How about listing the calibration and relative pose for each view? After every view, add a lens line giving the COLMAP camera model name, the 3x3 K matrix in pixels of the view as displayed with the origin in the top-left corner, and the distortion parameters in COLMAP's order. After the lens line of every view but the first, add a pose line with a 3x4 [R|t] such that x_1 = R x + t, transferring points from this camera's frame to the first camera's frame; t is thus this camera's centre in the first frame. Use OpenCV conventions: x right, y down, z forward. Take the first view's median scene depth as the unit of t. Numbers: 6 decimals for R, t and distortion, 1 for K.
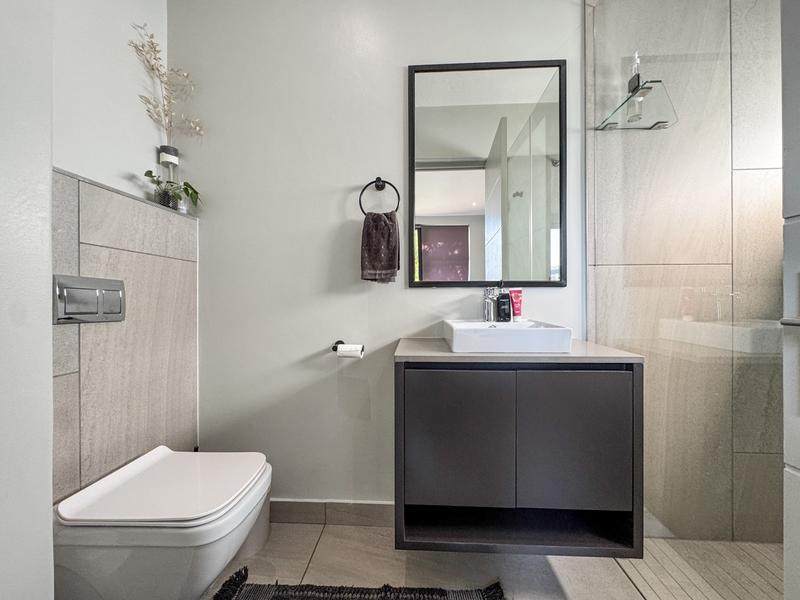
lens RADIAL K [[318.1, 0, 400.0], [0, 318.1, 300.0], [0, 0, 1]] dist [-0.001986, 0.000230]
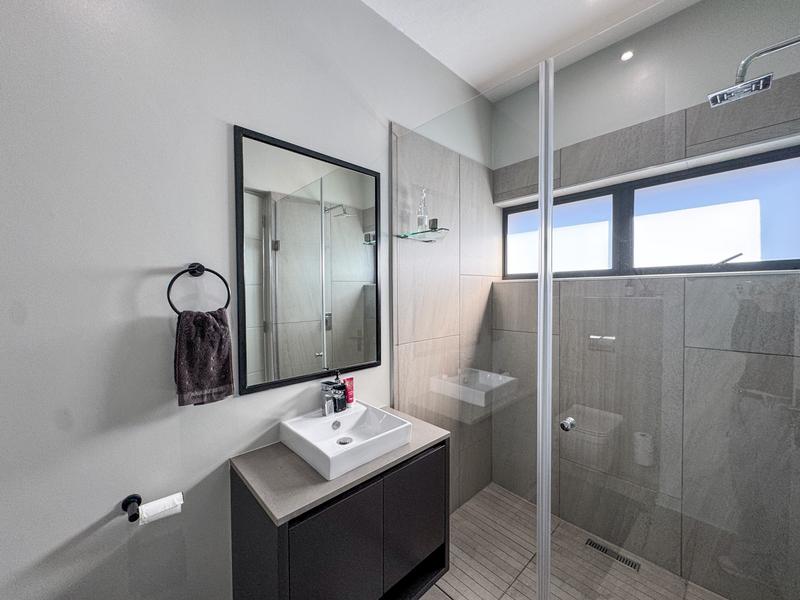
lens RADIAL K [[318.1, 0, 400.0], [0, 318.1, 300.0], [0, 0, 1]] dist [-0.001986, 0.000230]
pose [[0.689092, -0.019568, 0.724410, -0.291035], [0.002480, 0.999693, 0.024645, -0.320307], [-0.724670, -0.015186, 0.688929, 0.130054]]
